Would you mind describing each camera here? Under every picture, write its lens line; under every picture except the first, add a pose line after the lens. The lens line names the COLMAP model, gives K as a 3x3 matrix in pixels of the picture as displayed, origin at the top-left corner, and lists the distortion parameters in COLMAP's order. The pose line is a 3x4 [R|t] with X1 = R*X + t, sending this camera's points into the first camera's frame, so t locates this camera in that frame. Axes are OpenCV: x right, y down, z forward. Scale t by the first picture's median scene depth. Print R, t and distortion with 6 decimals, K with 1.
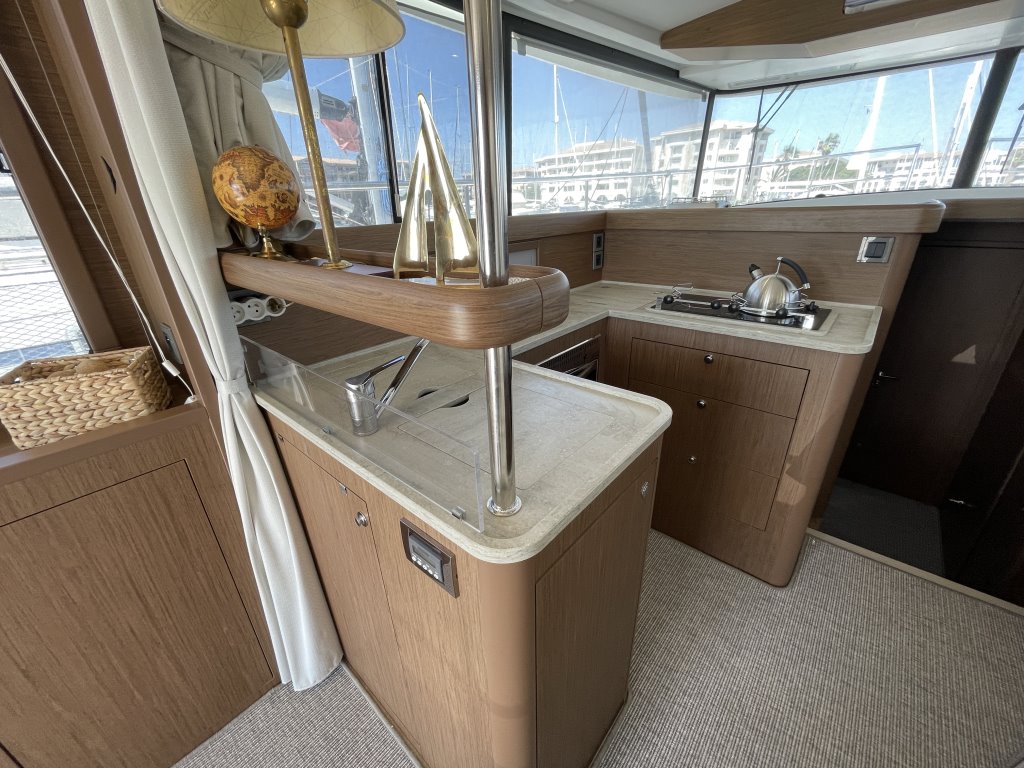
lens RADIAL K [[411.8, 0, 514.4], [0, 411.8, 386.1], [0, 0, 1]] dist [-0.003150, -0.000722]
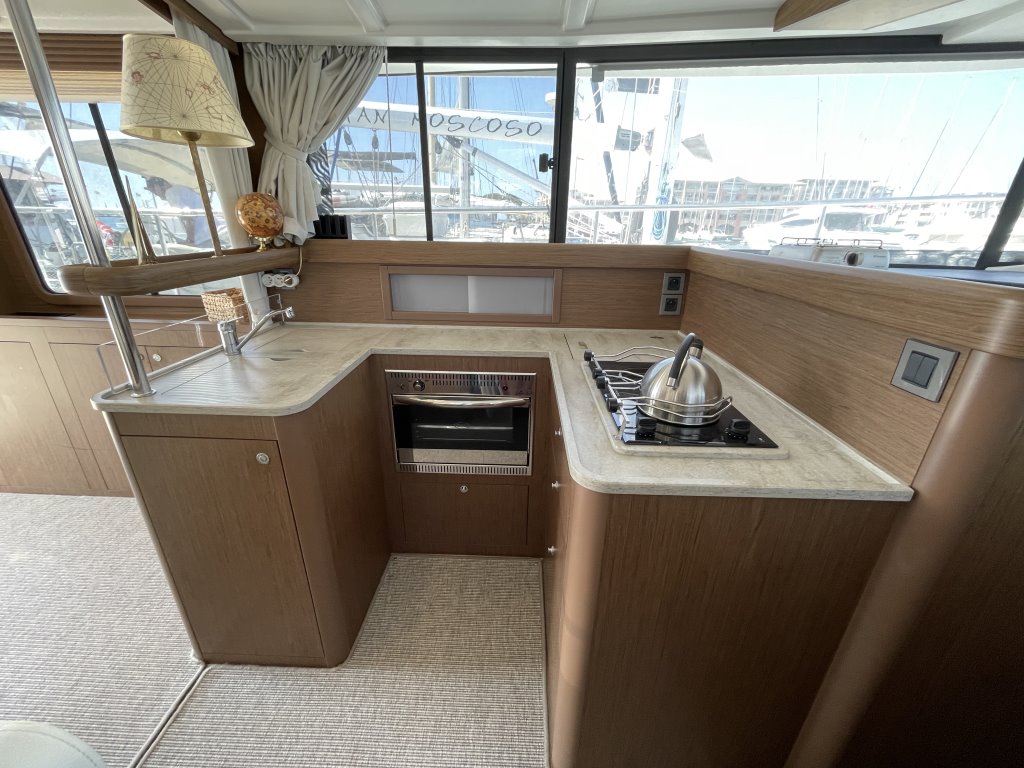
lens RADIAL K [[411.8, 0, 514.4], [0, 411.8, 386.1], [0, 0, 1]] dist [-0.003150, -0.000722]
pose [[0.637496, 0.323736, -0.699138, 0.796627], [-0.341971, 0.932047, 0.119765, -0.187501], [0.690402, 0.162735, 0.704885, 0.300033]]
